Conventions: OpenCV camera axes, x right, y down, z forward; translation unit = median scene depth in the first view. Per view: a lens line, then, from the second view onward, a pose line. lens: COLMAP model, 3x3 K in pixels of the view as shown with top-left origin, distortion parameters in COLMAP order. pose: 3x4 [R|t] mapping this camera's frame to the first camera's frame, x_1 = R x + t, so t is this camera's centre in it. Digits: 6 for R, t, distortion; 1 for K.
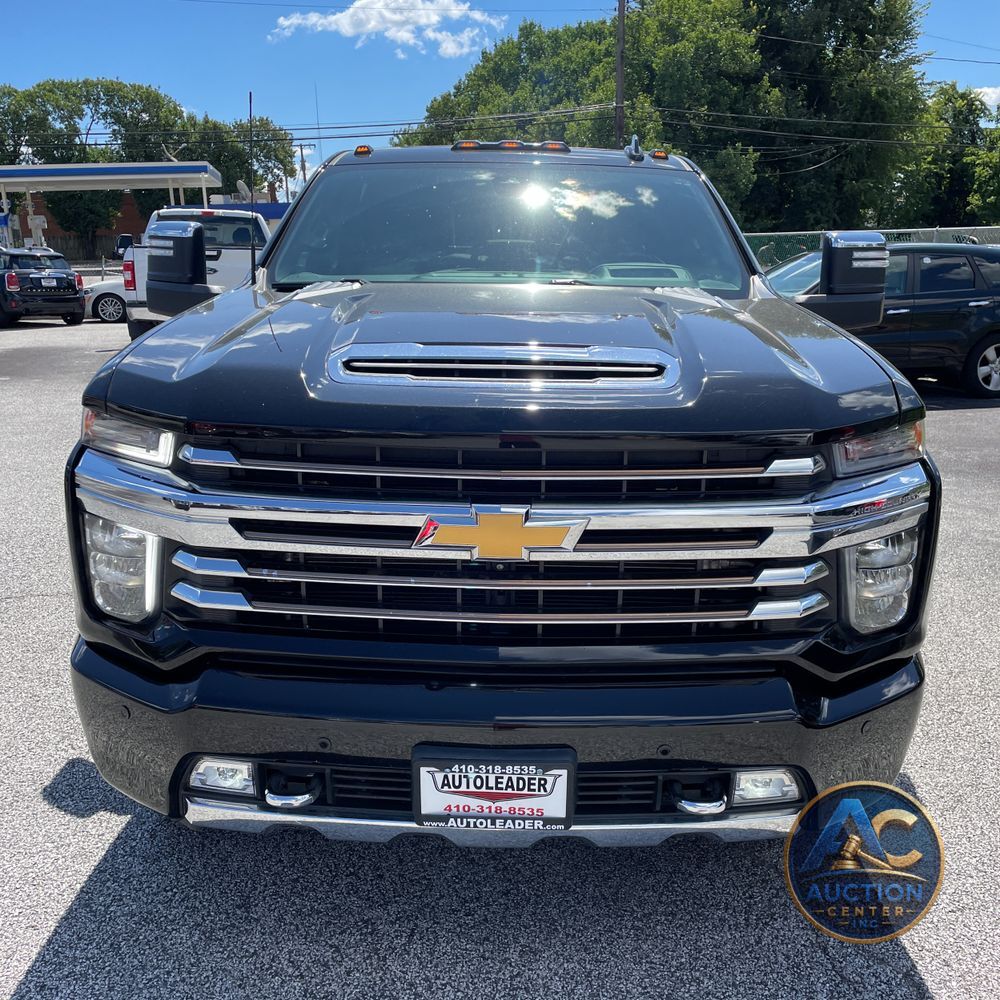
lens RADIAL K [[1006.8, 0, 497.7], [0, 1006.8, 489.8], [0, 0, 1]] dist [0.087672, -0.112563]
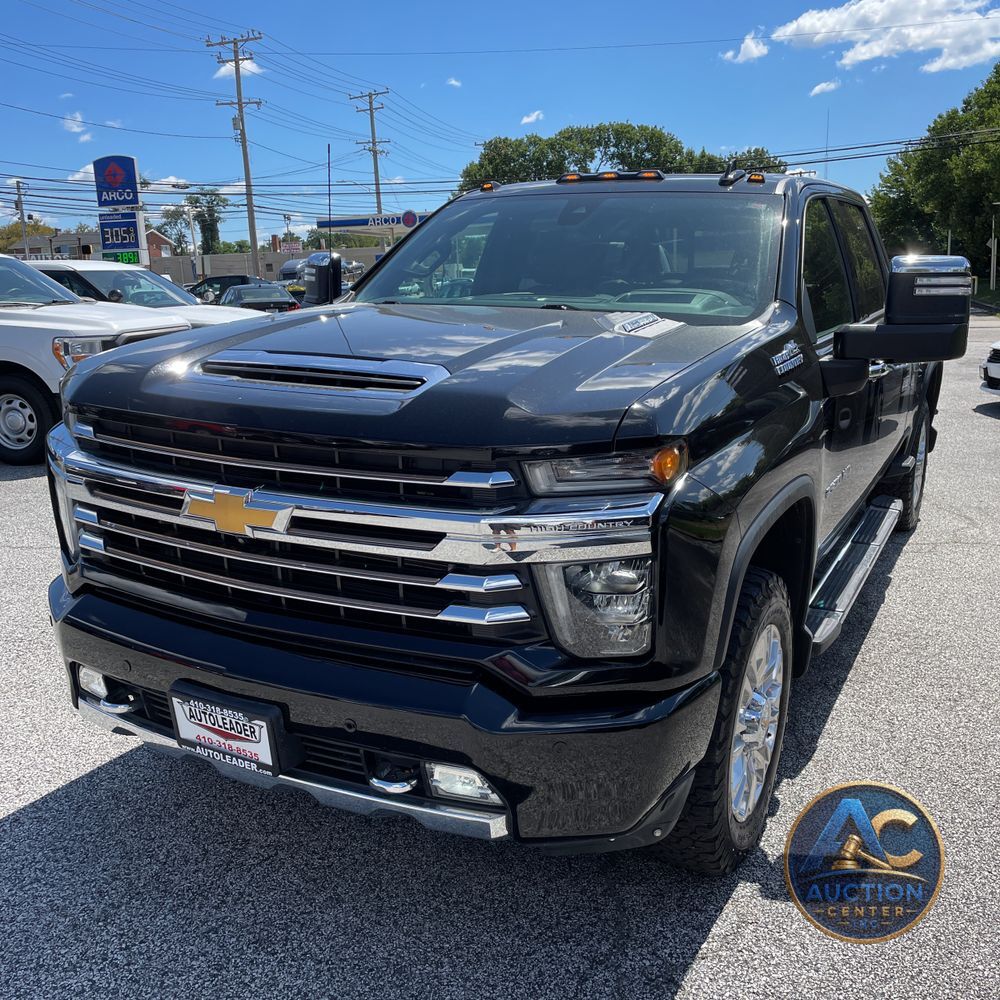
lens RADIAL K [[1006.8, 0, 497.7], [0, 1006.8, 489.8], [0, 0, 1]] dist [0.087672, -0.112563]
pose [[0.887142, 0.095153, -0.451580, 0.745301], [-0.107372, 0.994218, -0.001441, -0.012263], [0.448832, 0.049765, 0.892229, 0.070954]]
